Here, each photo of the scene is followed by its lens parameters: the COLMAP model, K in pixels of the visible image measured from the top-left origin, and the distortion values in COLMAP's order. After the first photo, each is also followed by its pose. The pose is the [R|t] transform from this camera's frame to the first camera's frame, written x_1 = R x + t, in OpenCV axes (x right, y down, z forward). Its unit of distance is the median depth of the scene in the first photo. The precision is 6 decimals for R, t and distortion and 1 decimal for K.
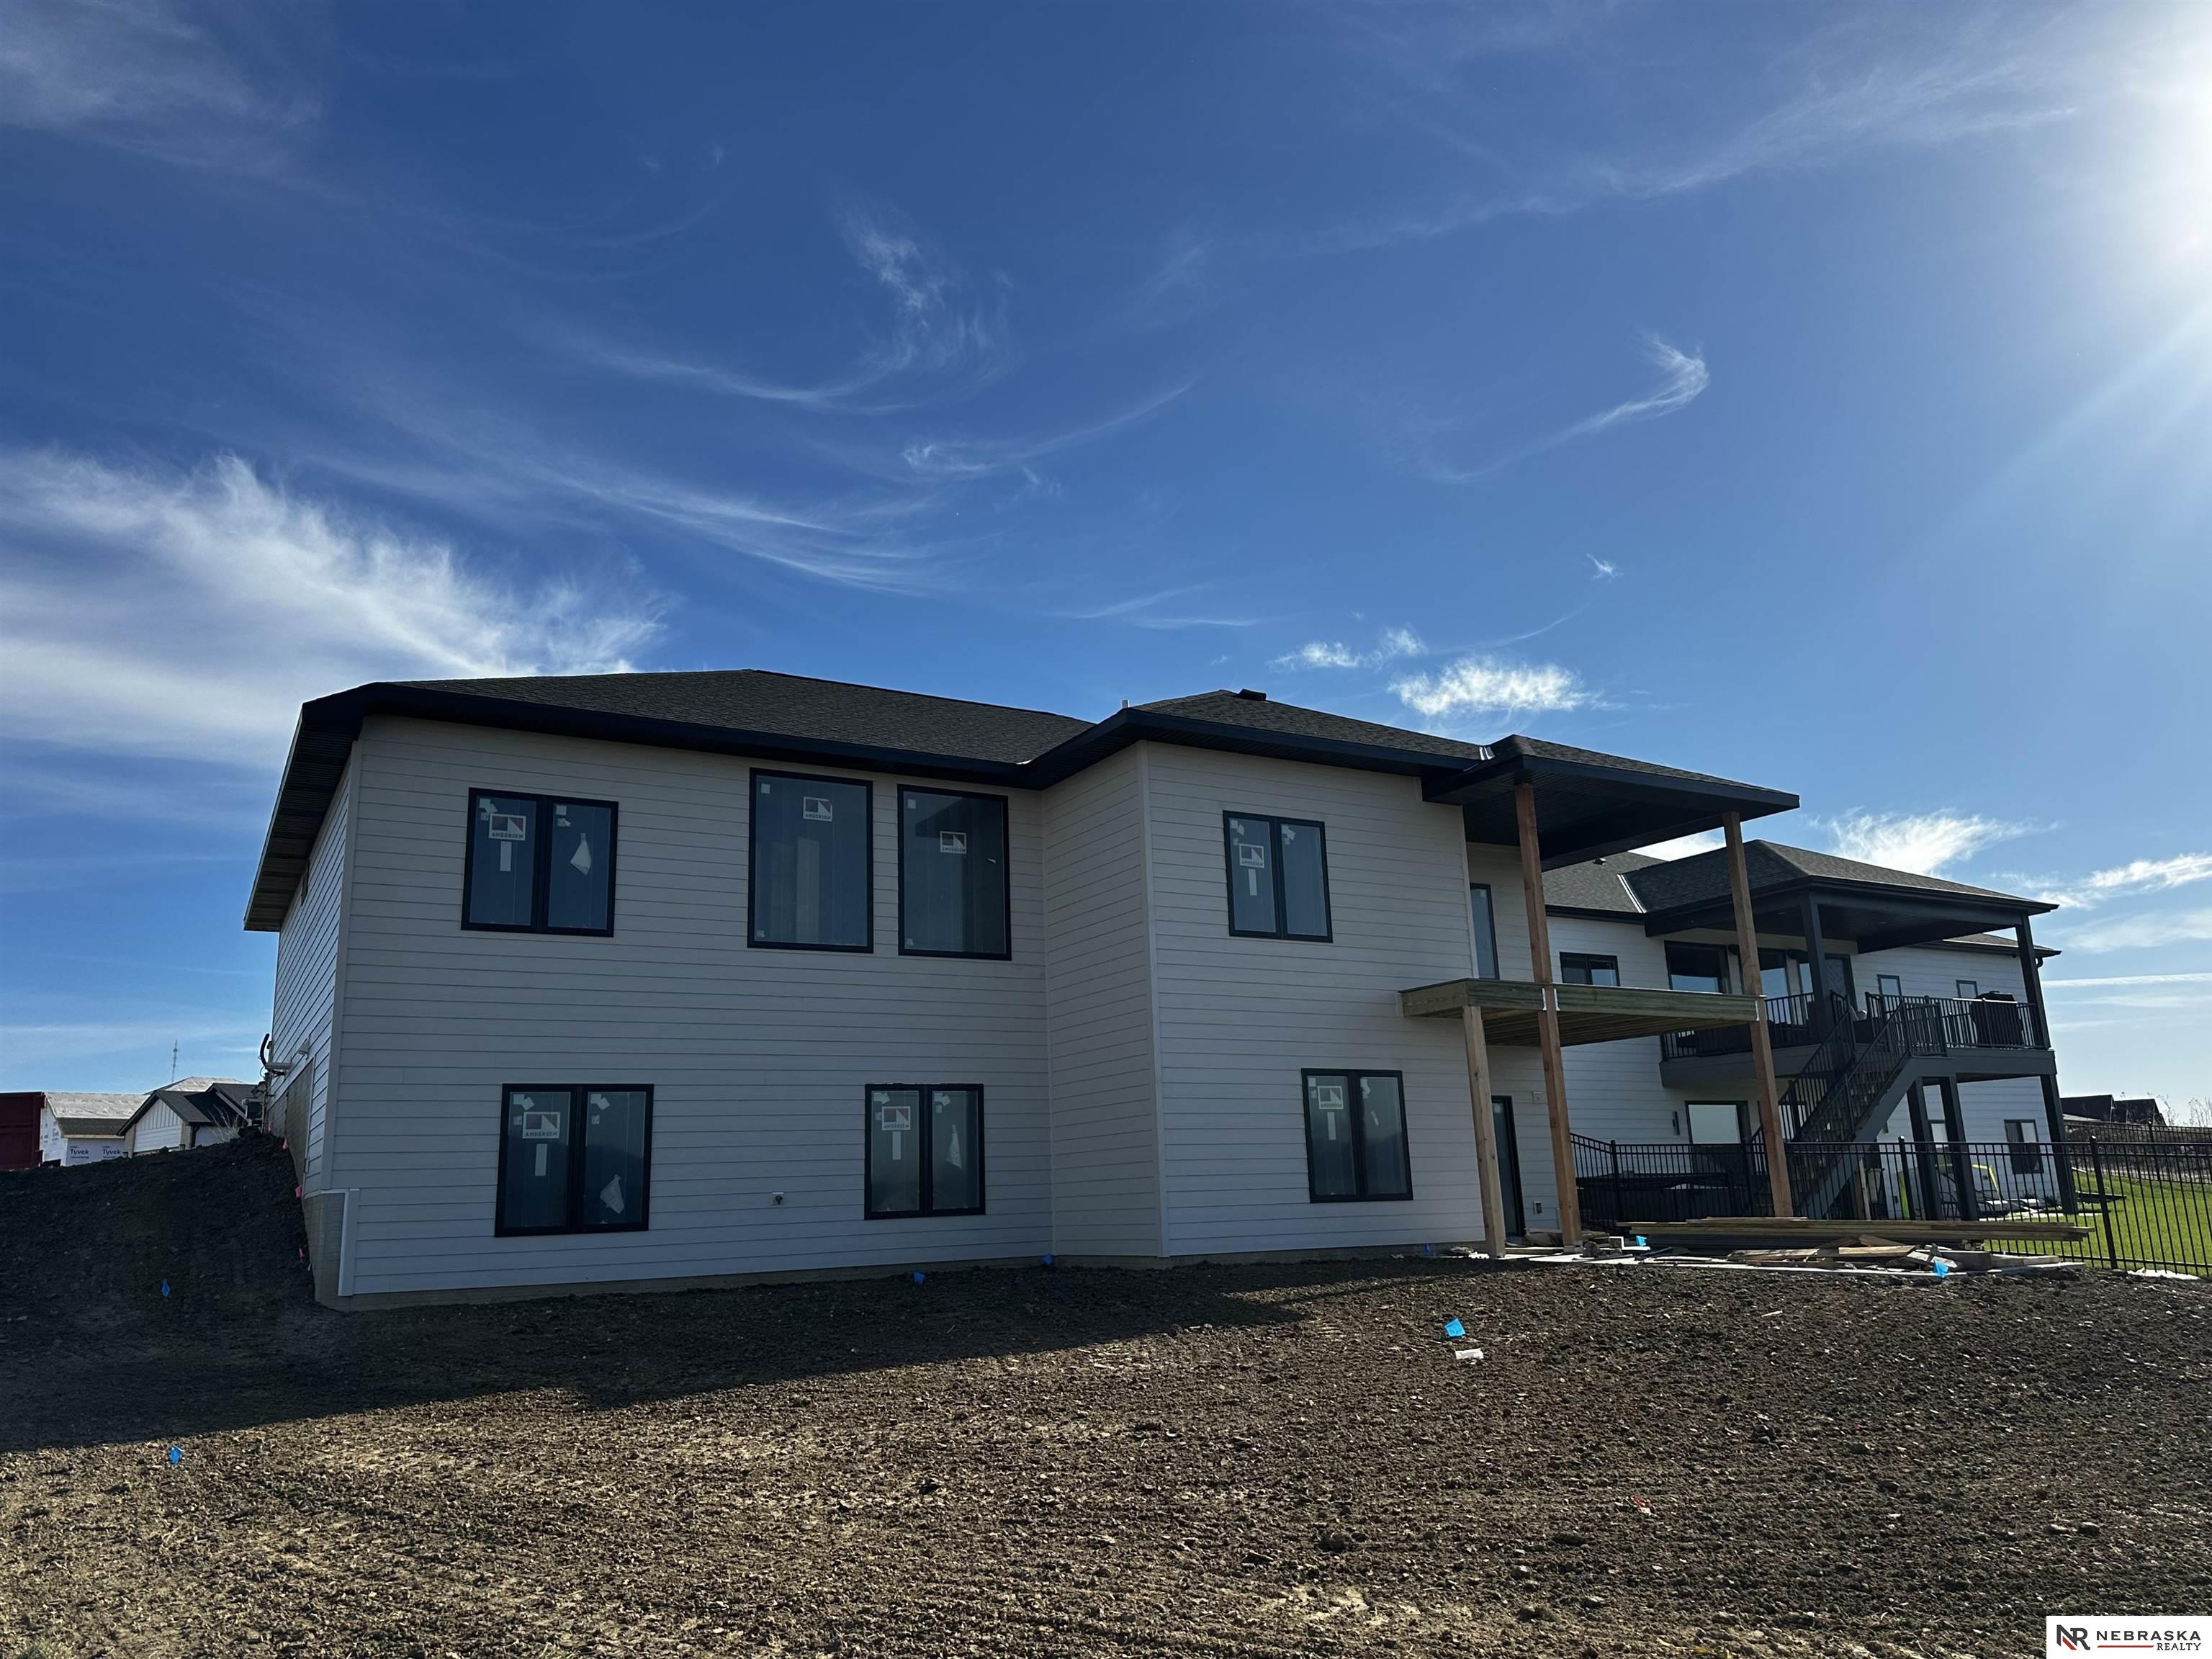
lens RADIAL K [[1668.0, 0, 1112.9], [0, 1668.0, 829.7], [0, 0, 1]] dist [0.201193, -0.355822]
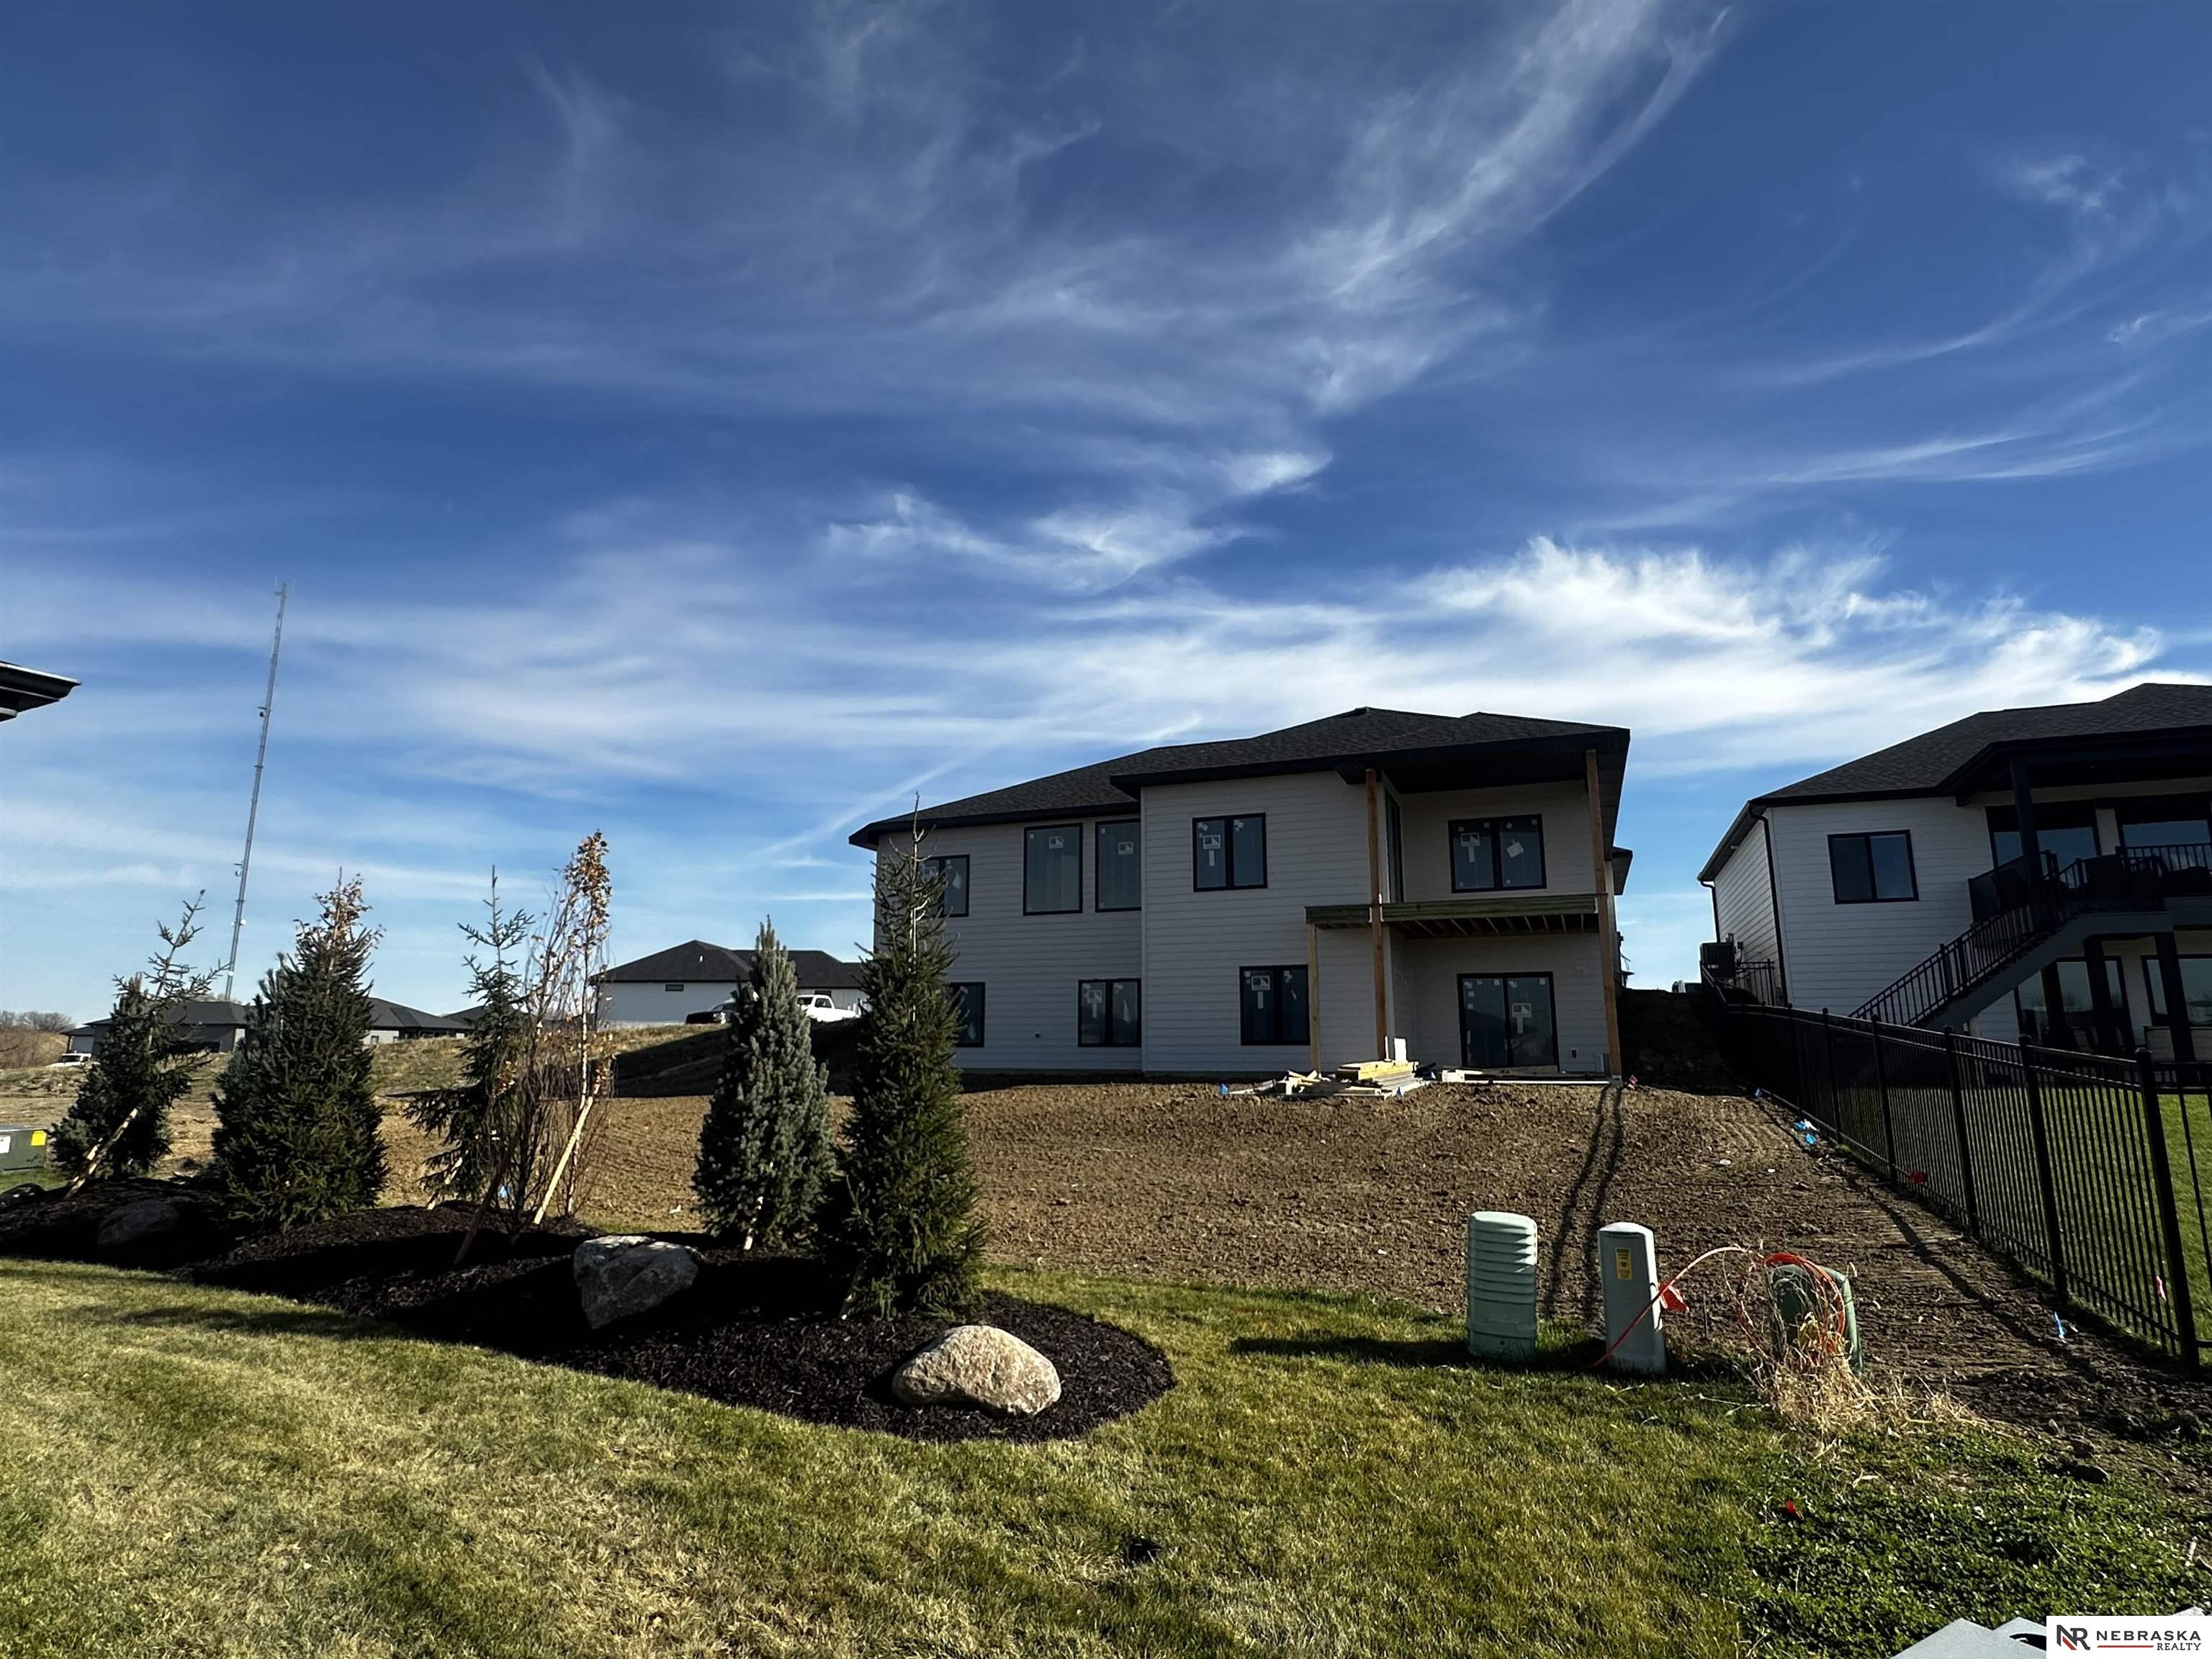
lens RADIAL K [[1165.7, 0, 1111.2], [0, 1165.7, 831.0], [0, 0, 1]] dist [-0.004089, 0.000702]
pose [[0.623051, -0.113001, -0.773976, 0.922292], [0.159435, 0.987082, -0.015769, 0.006802], [0.765760, -0.113574, 0.633019, 0.178421]]
